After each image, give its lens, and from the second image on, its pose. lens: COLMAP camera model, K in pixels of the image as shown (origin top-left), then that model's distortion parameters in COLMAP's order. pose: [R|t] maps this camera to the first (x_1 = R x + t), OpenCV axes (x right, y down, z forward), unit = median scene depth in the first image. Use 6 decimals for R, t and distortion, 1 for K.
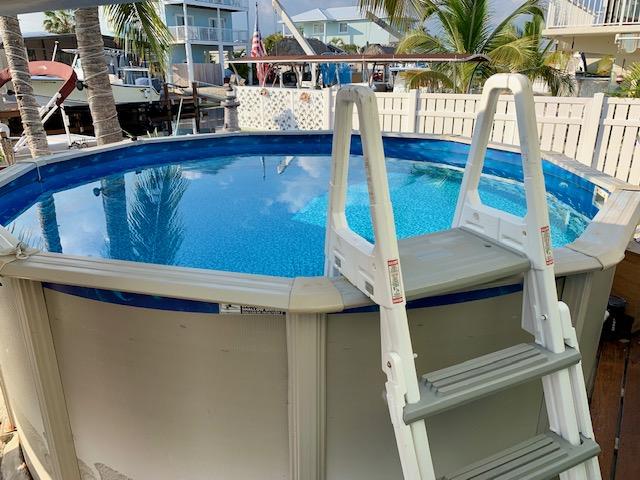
lens RADIAL K [[485.9, 0, 325.5], [0, 485.9, 236.3], [0, 0, 1]] dist [0.051629, -0.070914]
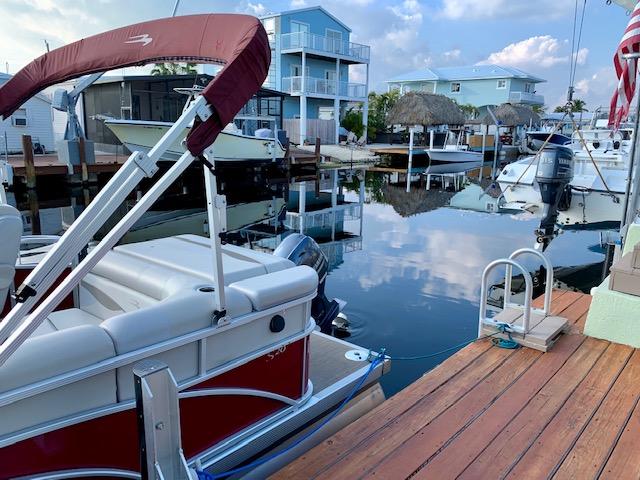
lens RADIAL K [[485.9, 0, 325.5], [0, 485.9, 236.3], [0, 0, 1]] dist [0.051629, -0.070914]
pose [[0.988002, 0.053461, -0.144895, -0.135517], [-0.070628, 0.990729, -0.116049, -0.062272], [0.137348, 0.124891, 0.982618, 0.238058]]
